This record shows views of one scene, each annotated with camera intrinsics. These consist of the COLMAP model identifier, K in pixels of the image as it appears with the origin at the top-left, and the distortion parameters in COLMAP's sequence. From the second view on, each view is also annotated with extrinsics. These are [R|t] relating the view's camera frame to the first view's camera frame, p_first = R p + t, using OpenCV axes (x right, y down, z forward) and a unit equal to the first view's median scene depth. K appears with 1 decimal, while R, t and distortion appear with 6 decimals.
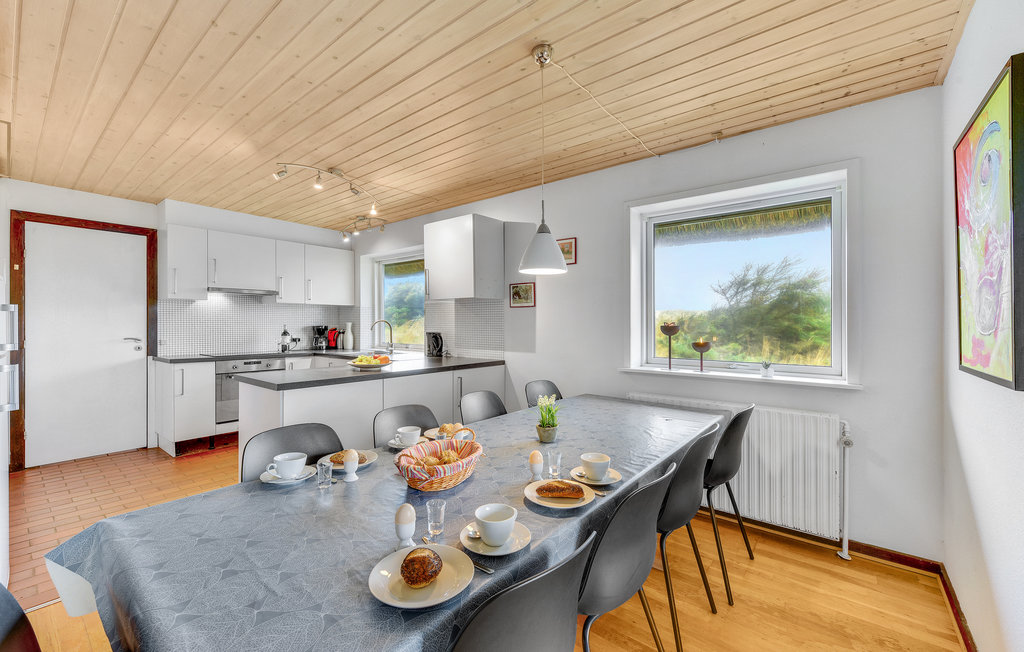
lens RADIAL K [[410.0, 0, 505.4], [0, 410.0, 327.5], [0, 0, 1]] dist [-0.000078, -0.000177]
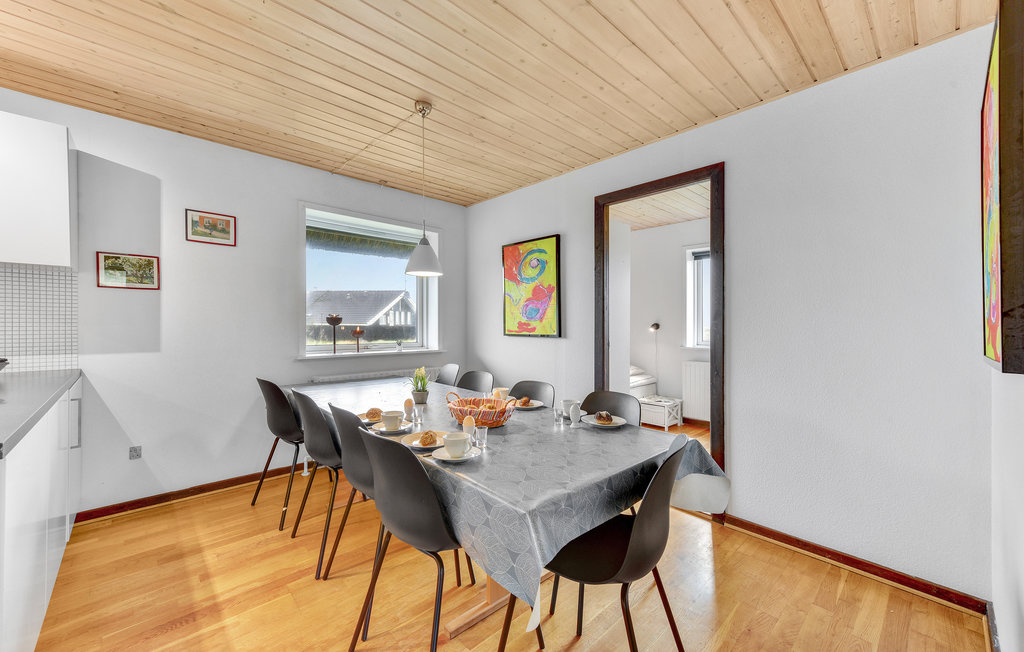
lens RADIAL K [[410.0, 0, 503.6], [0, 410.0, 324.2], [0, 0, 1]] dist [-0.000078, -0.000177]
pose [[0.137390, -0.000098, 0.990517, -0.793674], [0.001978, 0.999998, -0.000175, 0.018043], [-0.990515, 0.001983, 0.137390, 0.384261]]
